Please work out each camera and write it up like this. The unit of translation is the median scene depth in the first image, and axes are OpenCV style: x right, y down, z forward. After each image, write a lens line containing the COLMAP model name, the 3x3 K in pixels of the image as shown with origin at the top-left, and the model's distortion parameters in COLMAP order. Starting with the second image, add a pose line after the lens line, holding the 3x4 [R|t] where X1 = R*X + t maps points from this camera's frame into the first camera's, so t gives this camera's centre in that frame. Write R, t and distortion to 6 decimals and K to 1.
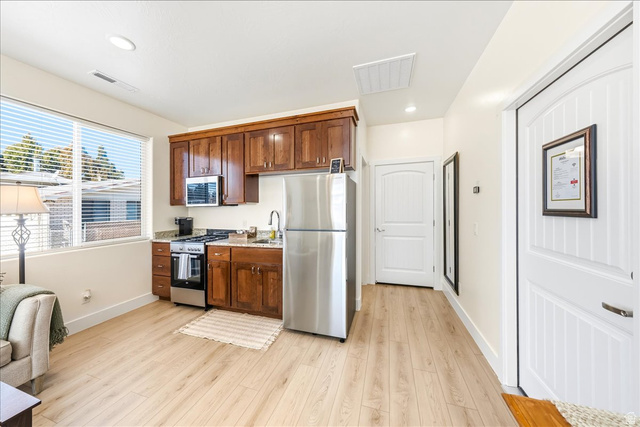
lens RADIAL K [[219.7, 0, 316.6], [0, 219.7, 205.4], [0, 0, 1]] dist [-0.002637, -0.000190]
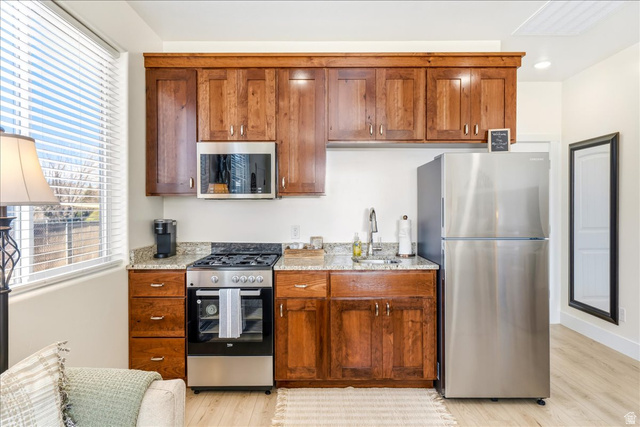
lens RADIAL K [[377.6, 0, 318.2], [0, 377.6, 209.2], [0, 0, 1]] dist [0.003450, -0.000525]
pose [[0.950680, 0.013163, 0.309895, -0.684601], [-0.016702, 0.999822, 0.008768, 0.020397], [-0.309724, -0.013512, 0.950730, 0.090300]]
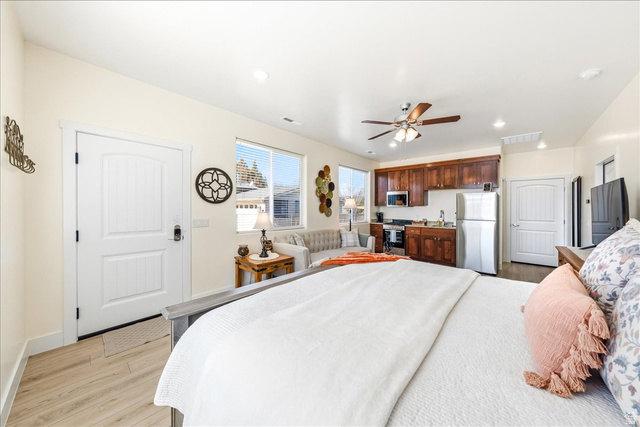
lens RADIAL K [[219.7, 0, 318.5], [0, 219.7, 200.3], [0, 0, 1]] dist [-0.002637, -0.000190]
pose [[0.911127, 0.011656, -0.411961, -0.399088], [-0.021467, 0.999585, -0.019195, -0.000343], [0.411566, 0.026333, 0.910999, -1.140972]]
